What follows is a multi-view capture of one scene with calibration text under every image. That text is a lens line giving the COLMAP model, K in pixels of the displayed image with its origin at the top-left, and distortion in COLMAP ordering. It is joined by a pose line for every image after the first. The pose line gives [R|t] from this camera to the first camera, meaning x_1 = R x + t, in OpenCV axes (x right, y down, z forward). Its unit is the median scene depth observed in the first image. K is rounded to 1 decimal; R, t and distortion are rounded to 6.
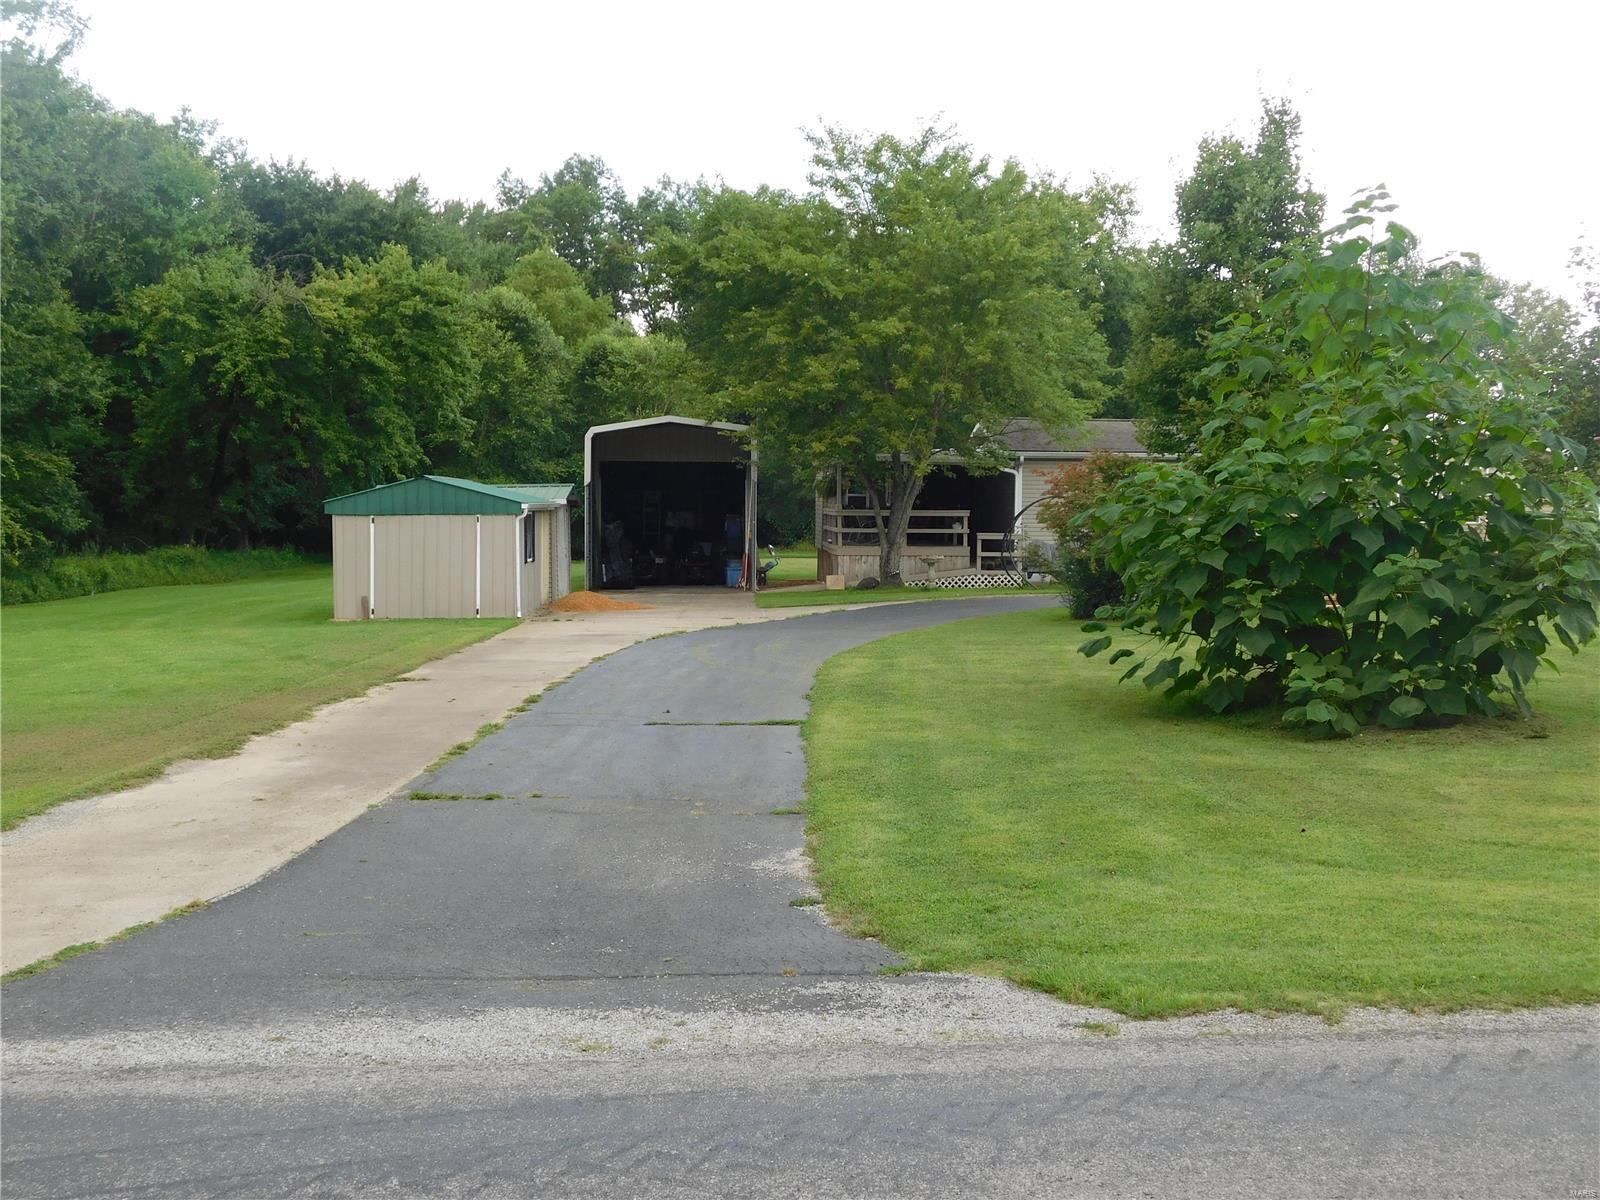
lens RADIAL K [[1847.9, 0, 799.8], [0, 1847.9, 600.3], [0, 0, 1]] dist [-0.161214, 0.000000]
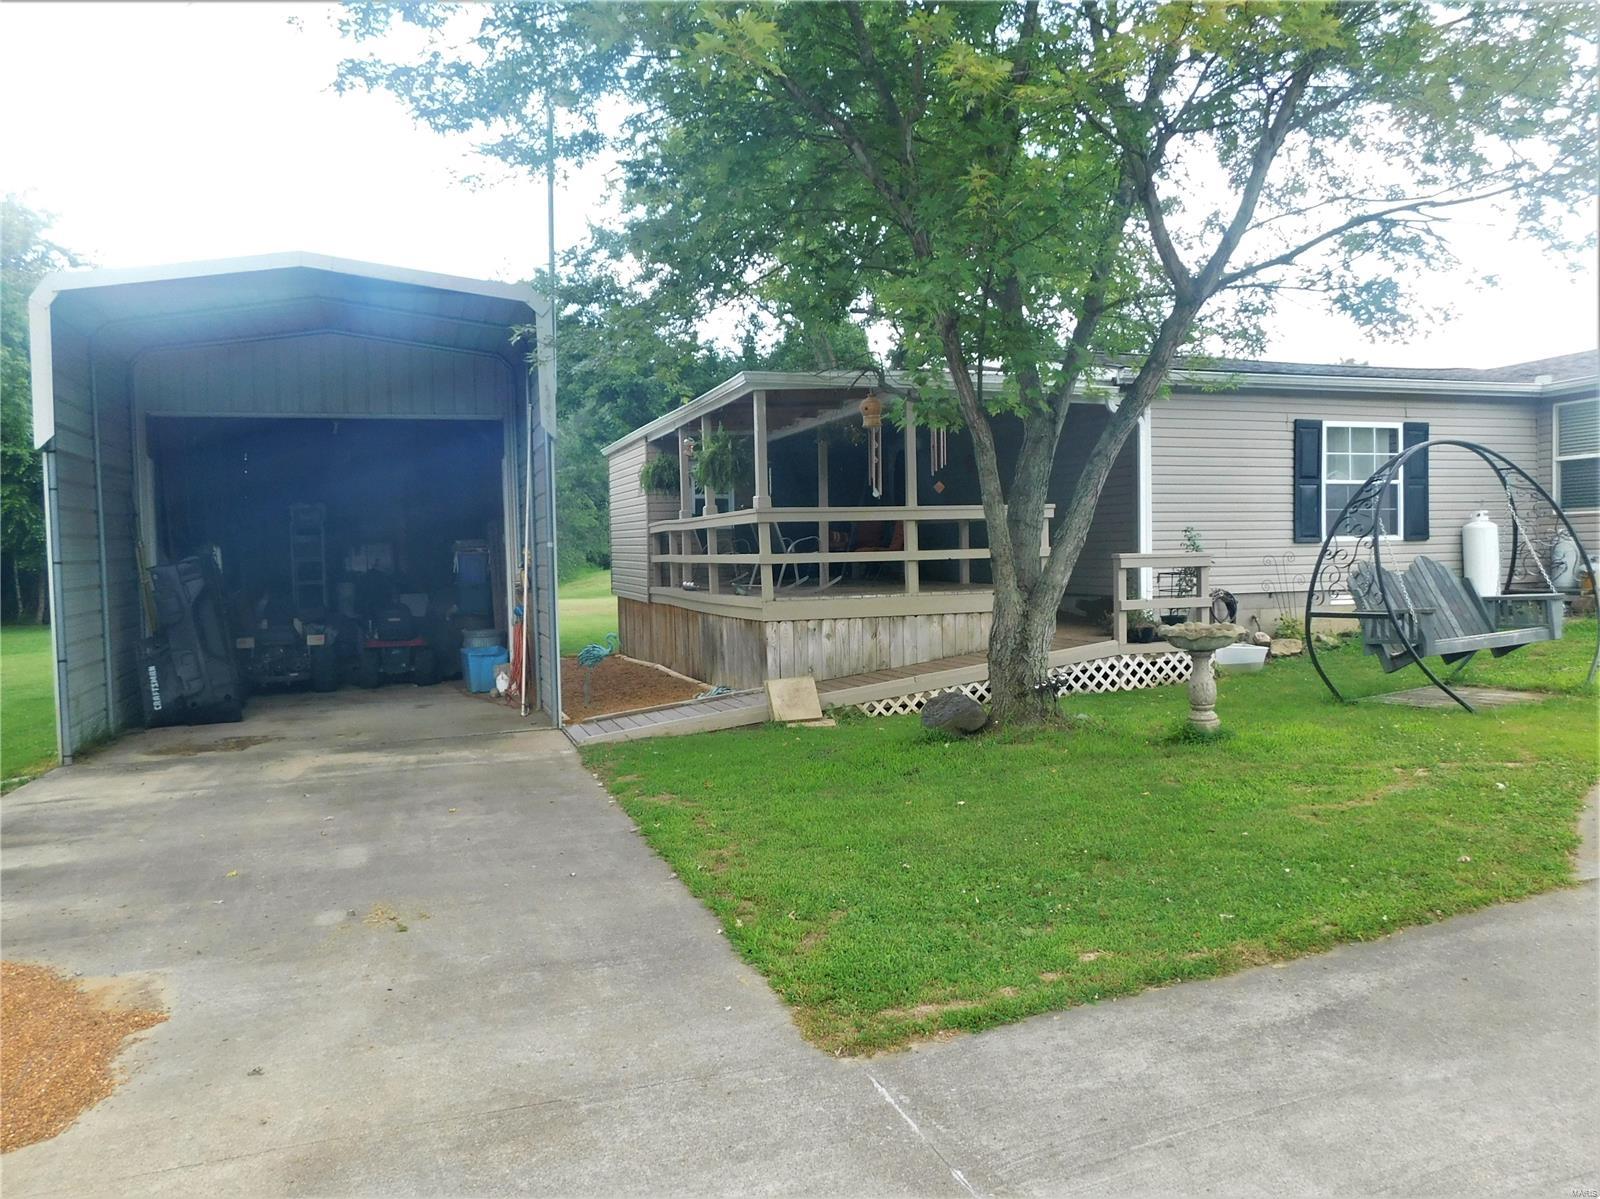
lens RADIAL K [[1091.8, 0, 792.6], [0, 1091.8, 603.5], [0, 0, 1]] dist [-0.009516, -0.001005]
pose [[0.958579, -0.042885, 0.281580, -0.038419], [0.044672, 0.999002, 0.000072, -0.026483], [-0.281302, 0.012510, 0.959538, 0.727319]]
